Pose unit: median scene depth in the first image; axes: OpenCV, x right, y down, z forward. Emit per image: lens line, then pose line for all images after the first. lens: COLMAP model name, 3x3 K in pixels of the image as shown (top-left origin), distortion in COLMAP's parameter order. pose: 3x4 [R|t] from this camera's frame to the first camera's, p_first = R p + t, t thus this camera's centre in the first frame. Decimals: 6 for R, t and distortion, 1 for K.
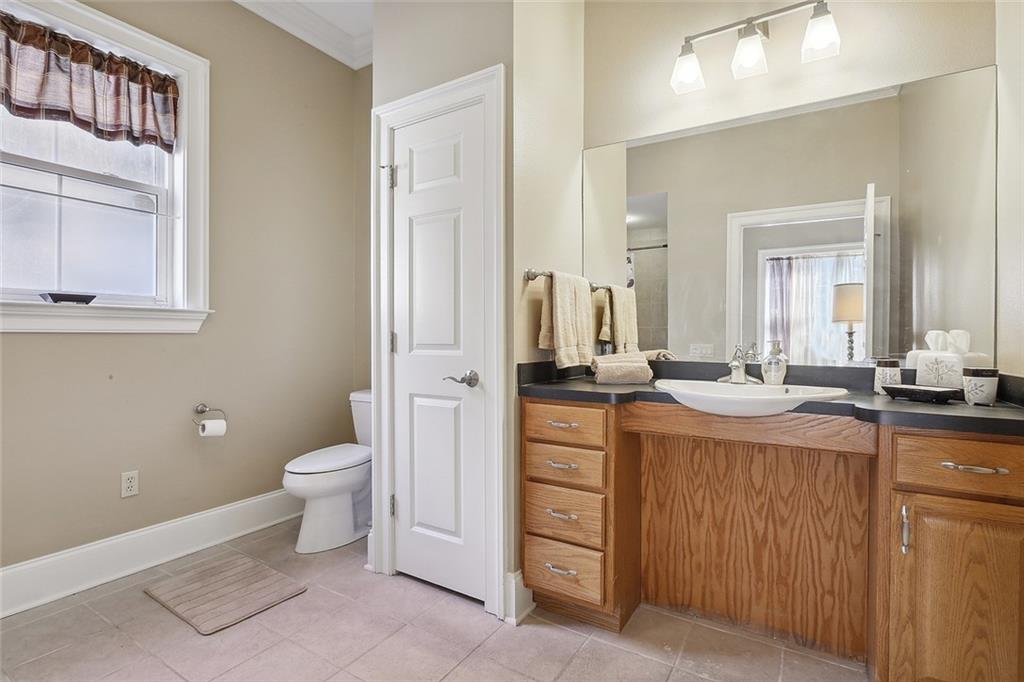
lens RADIAL K [[492.9, 0, 512.6], [0, 492.9, 339.5], [0, 0, 1]] dist [-0.004910, 0.000165]
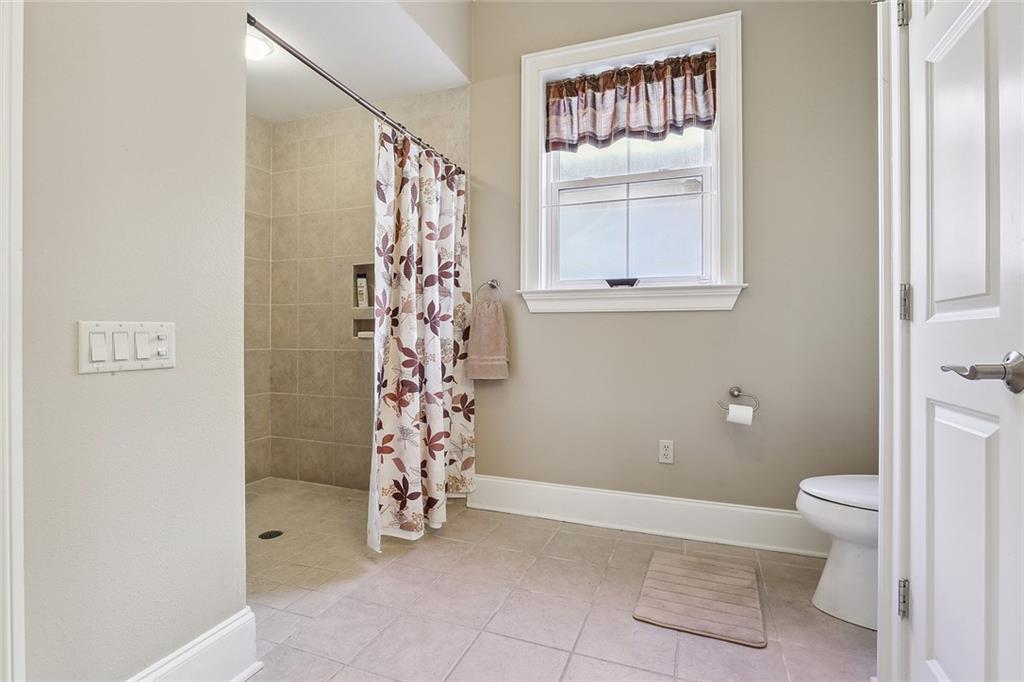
lens RADIAL K [[492.9, 0, 510.2], [0, 492.9, 334.3], [0, 0, 1]] dist [-0.004910, 0.000165]
pose [[0.192378, -0.004594, -0.981310, 0.212678], [-0.011981, 0.999904, -0.007030, 0.050034], [0.981248, 0.013110, 0.192305, 0.458157]]
